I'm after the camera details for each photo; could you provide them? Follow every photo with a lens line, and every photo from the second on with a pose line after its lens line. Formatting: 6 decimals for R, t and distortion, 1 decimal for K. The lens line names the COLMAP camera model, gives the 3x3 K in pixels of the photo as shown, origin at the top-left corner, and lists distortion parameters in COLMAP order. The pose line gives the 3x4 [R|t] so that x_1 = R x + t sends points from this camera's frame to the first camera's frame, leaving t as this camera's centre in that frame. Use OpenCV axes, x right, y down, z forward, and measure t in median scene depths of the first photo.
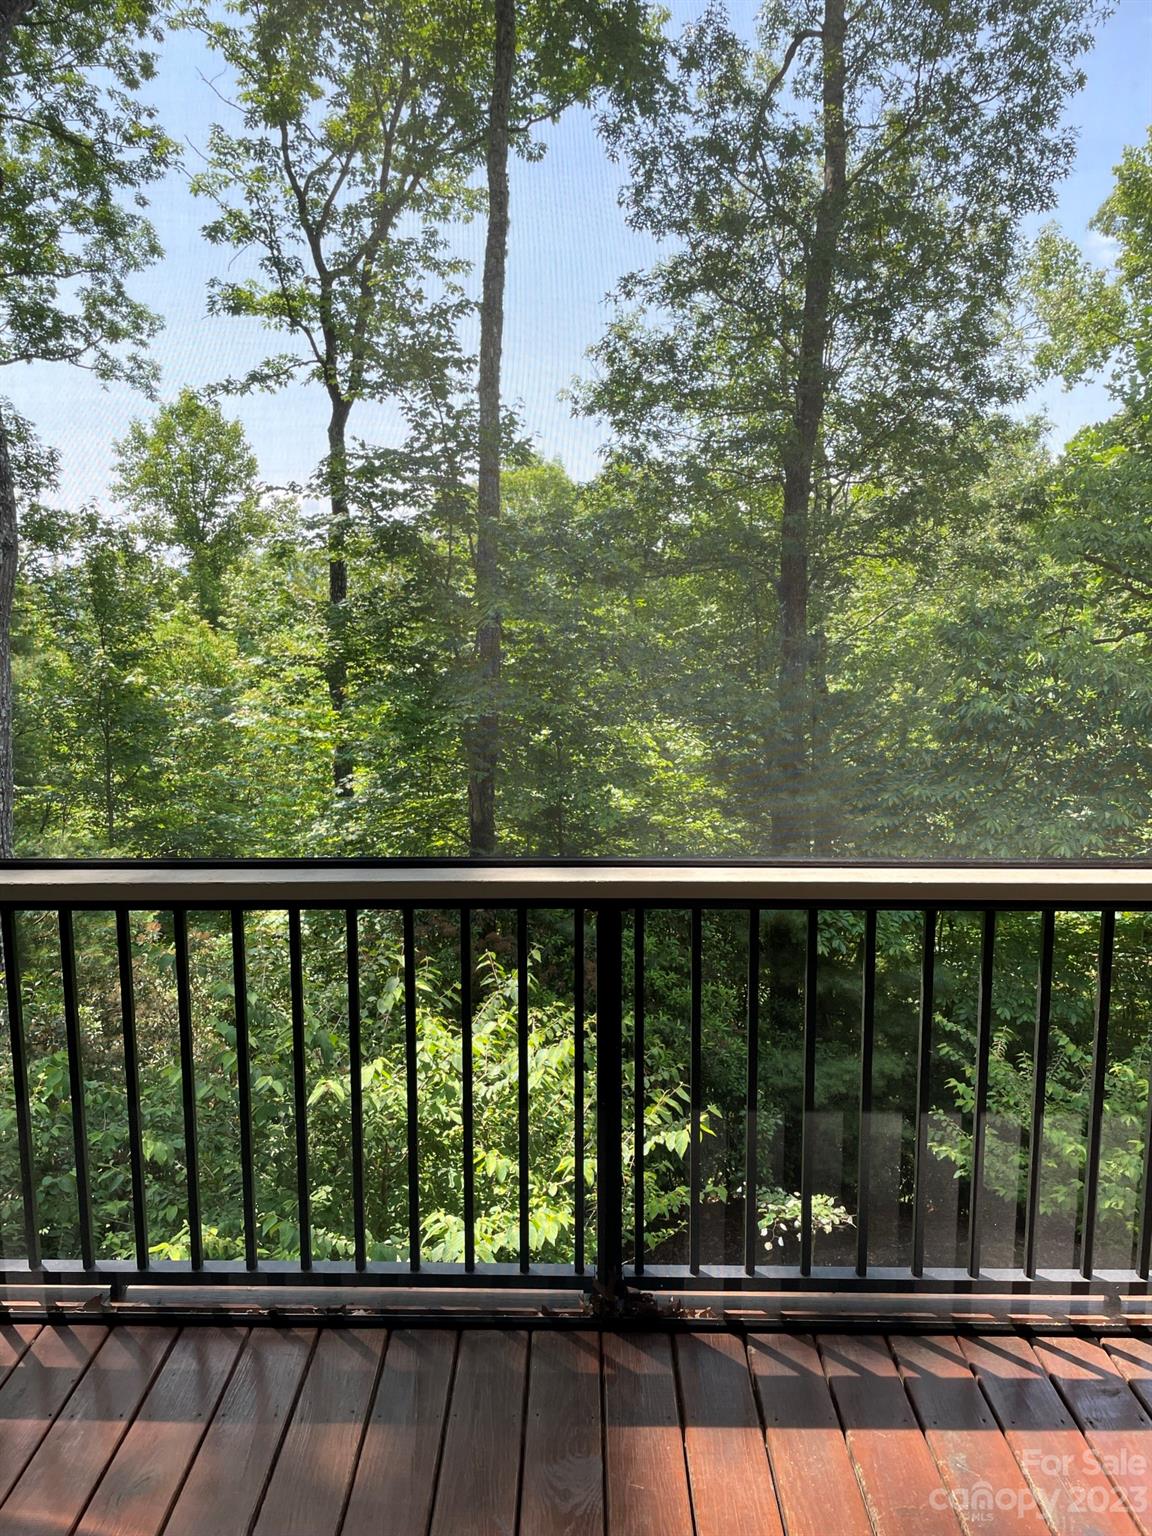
lens RADIAL K [[1152.7, 0, 564.7], [0, 1152.7, 794.3], [0, 0, 1]] dist [0.083309, -0.112331]
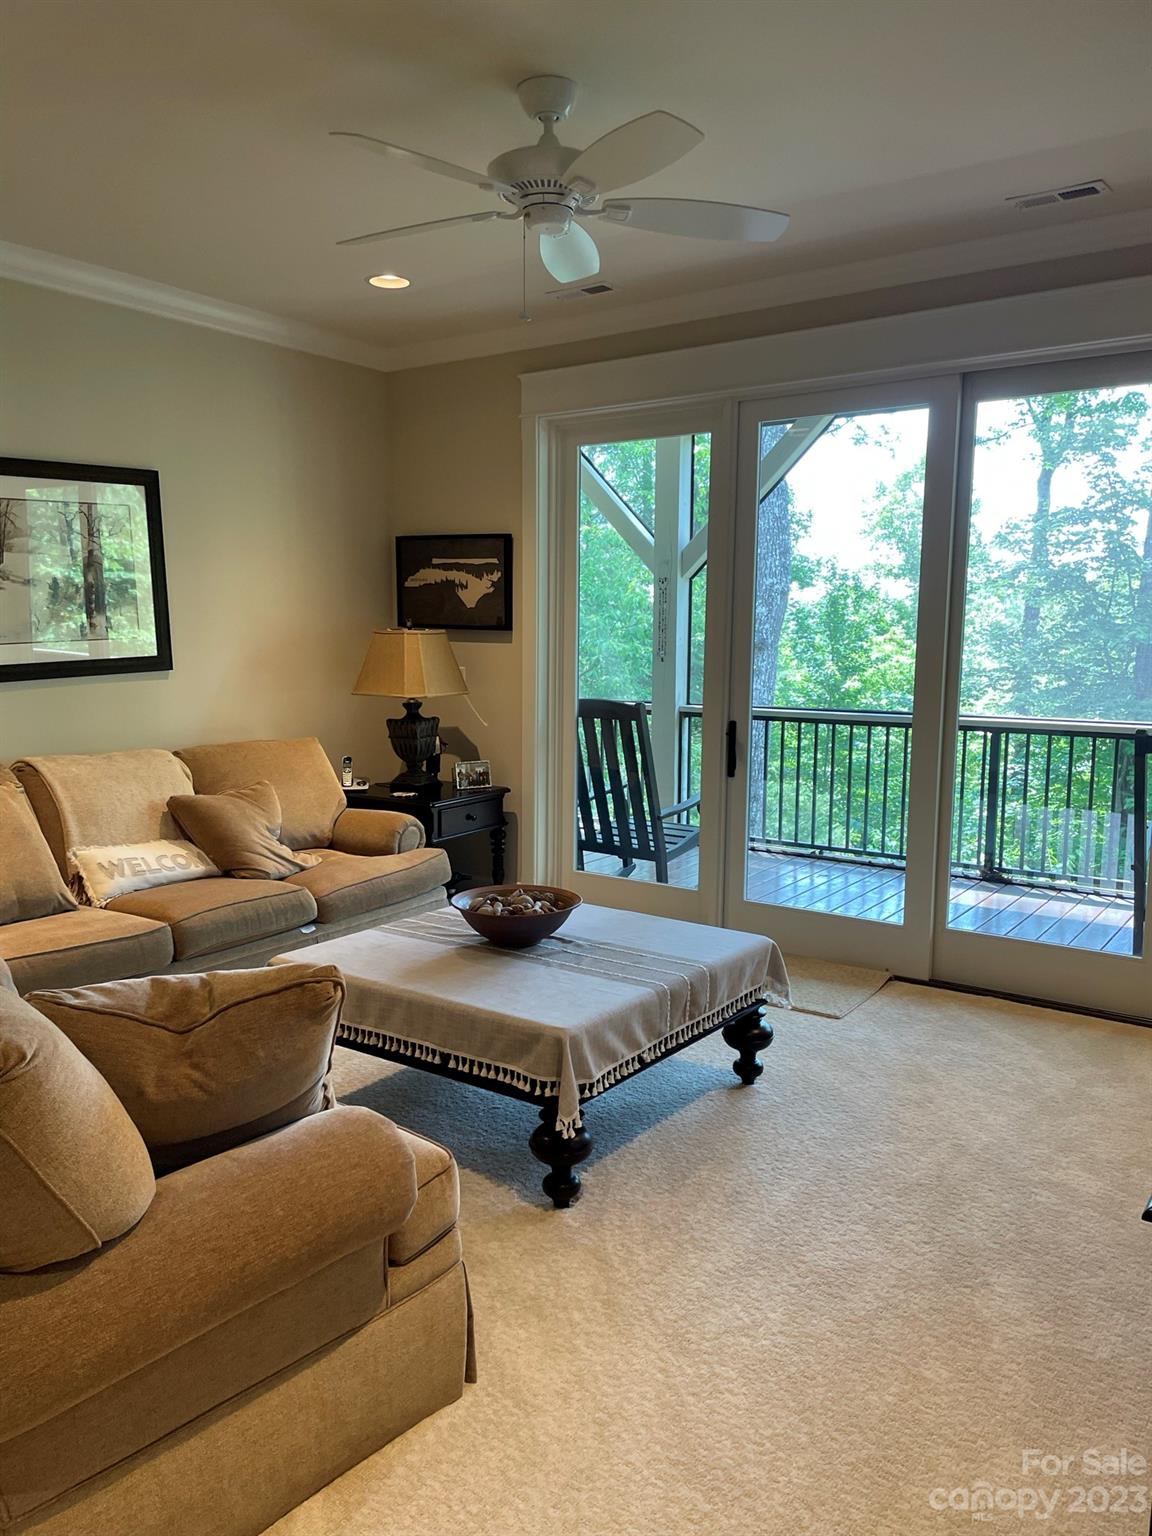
lens RADIAL K [[1152.7, 0, 568.6], [0, 1152.7, 776.4], [0, 0, 1]] dist [0.083309, -0.112331]
pose [[0.827374, 0.078111, -0.556193, 0.100378], [-0.099197, 0.995037, -0.007820, 0.043688], [0.552822, 0.061643, 0.831016, -0.256784]]
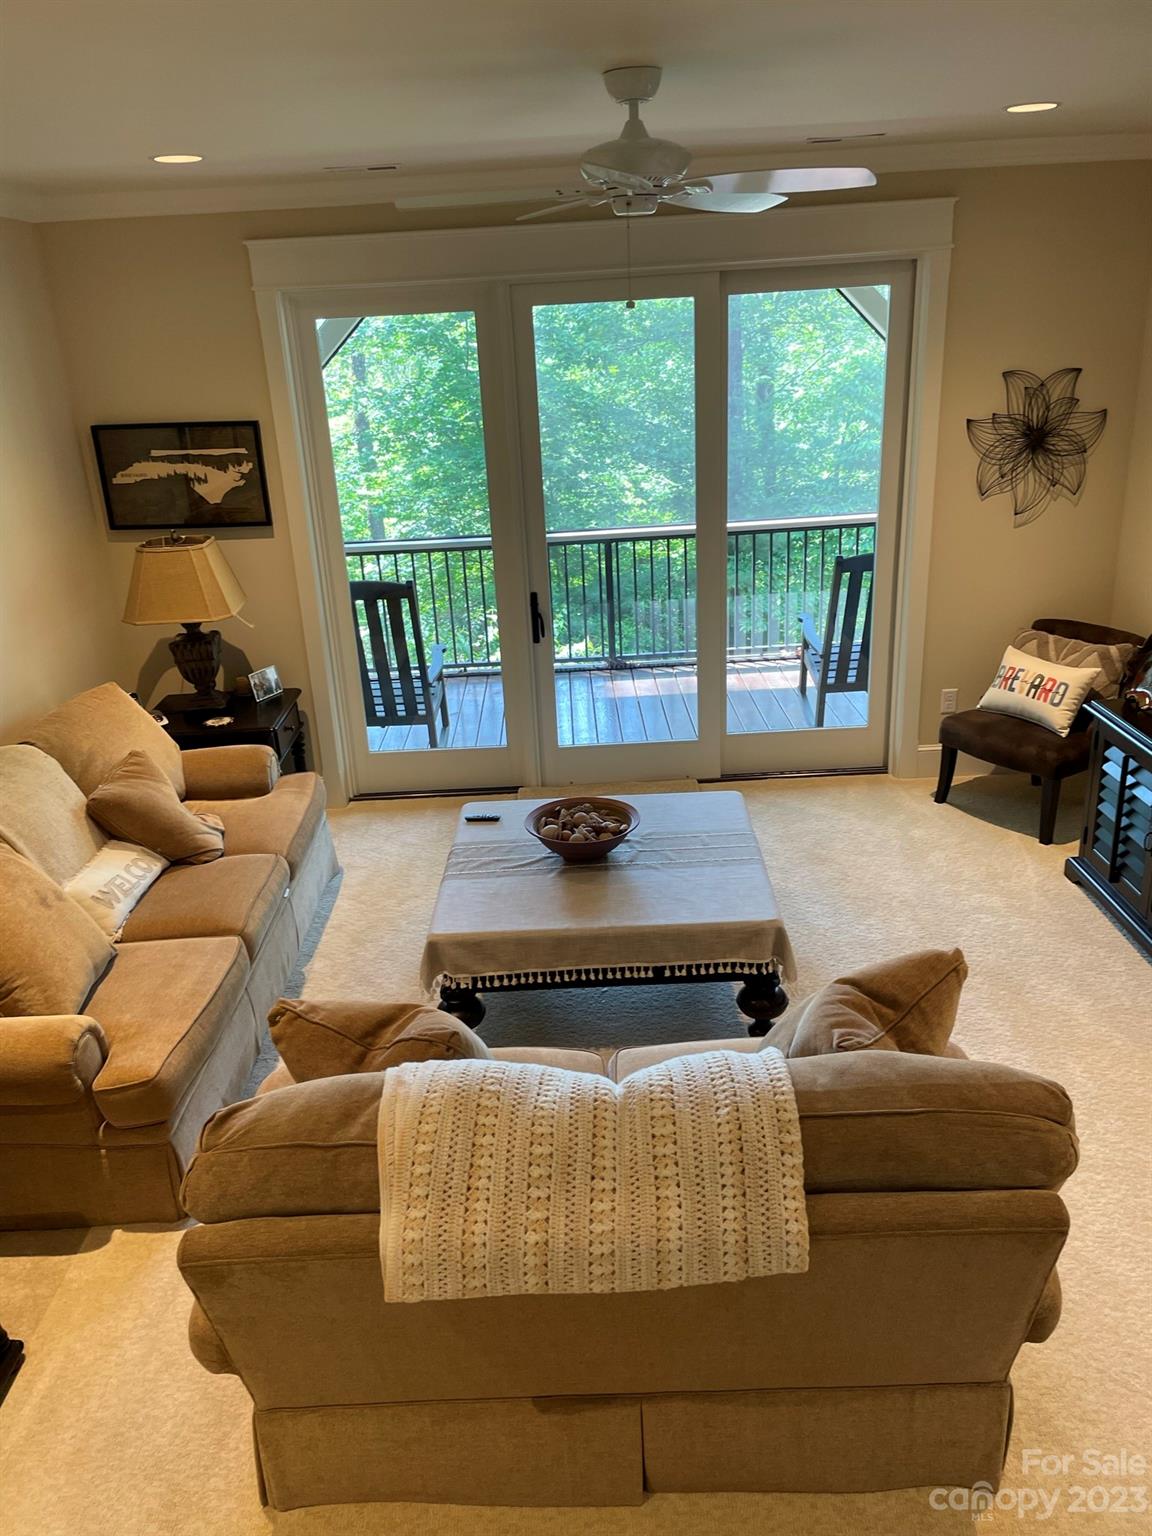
lens RADIAL K [[1152.7, 0, 568.6], [0, 1152.7, 773.8], [0, 0, 1]] dist [0.083309, -0.112331]
pose [[0.998398, -0.055792, 0.009370, -0.018635], [0.052849, 0.978894, 0.197419, 0.011491], [-0.020187, -0.196607, 0.980274, -0.313079]]
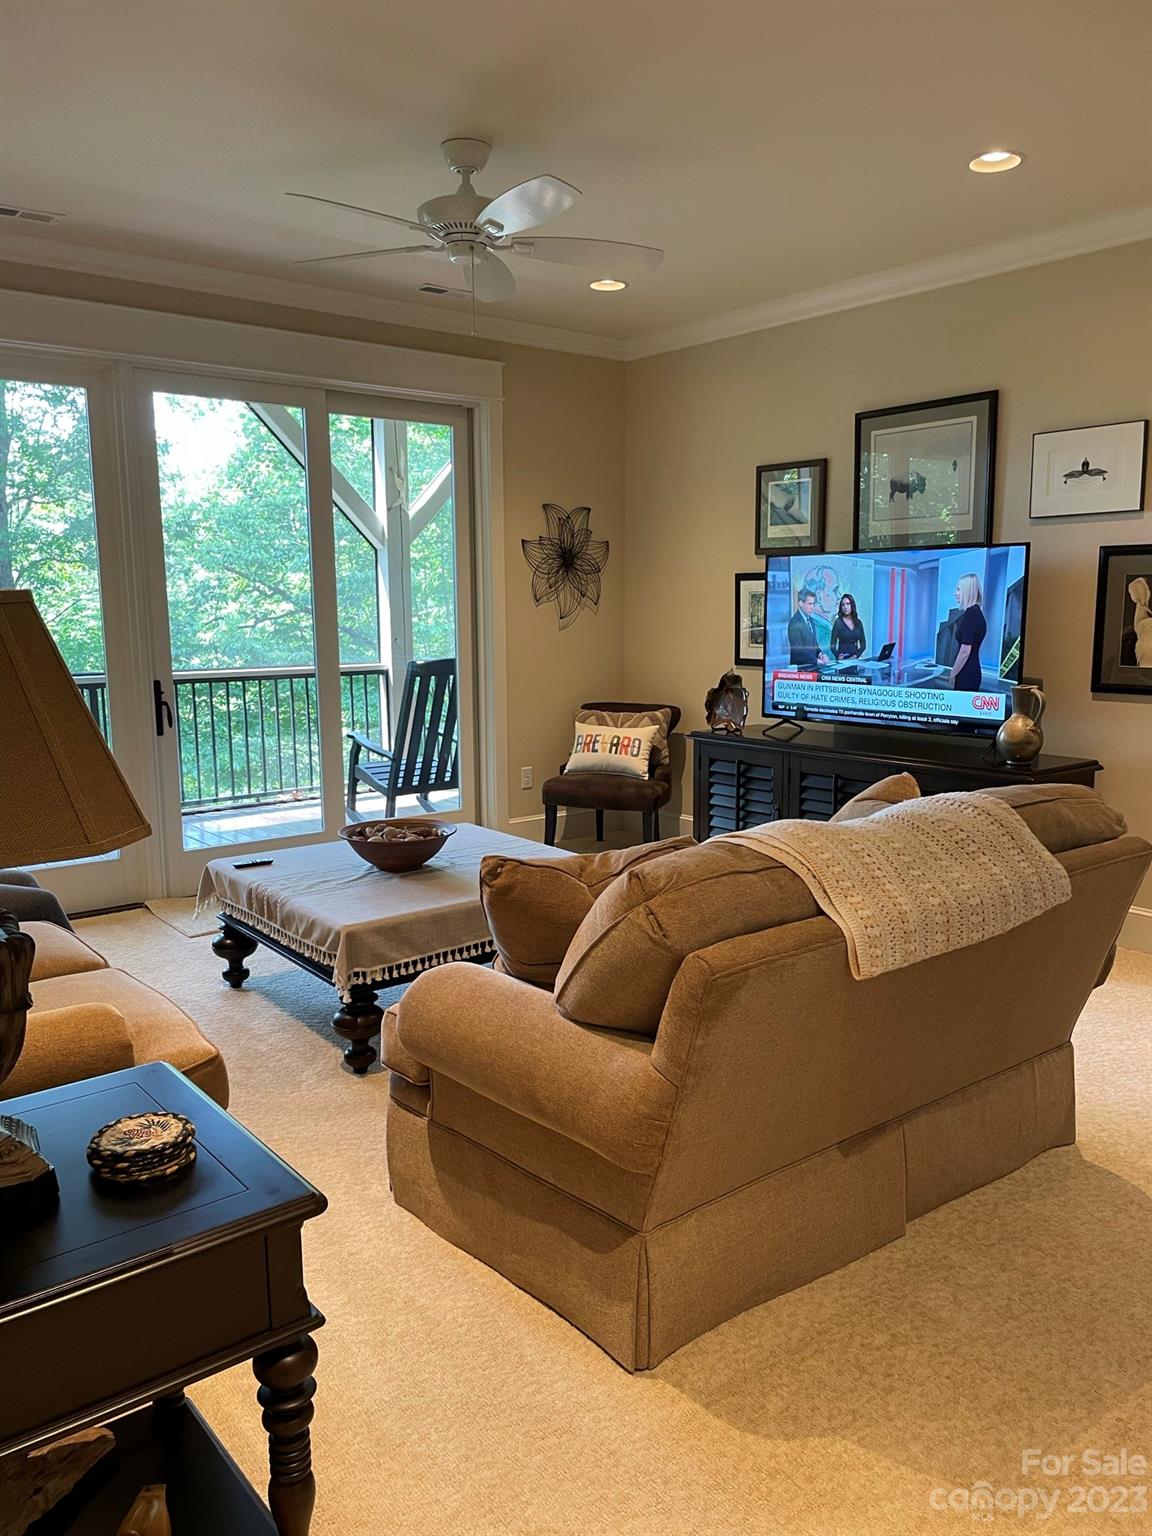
lens RADIAL K [[1152.7, 0, 573.8], [0, 1152.7, 777.3], [0, 0, 1]] dist [0.083309, -0.112331]
pose [[0.765574, -0.098021, 0.635837, -0.128291], [0.107288, 0.993937, 0.024047, 0.052065], [-0.634339, 0.049808, 0.771449, -0.290436]]
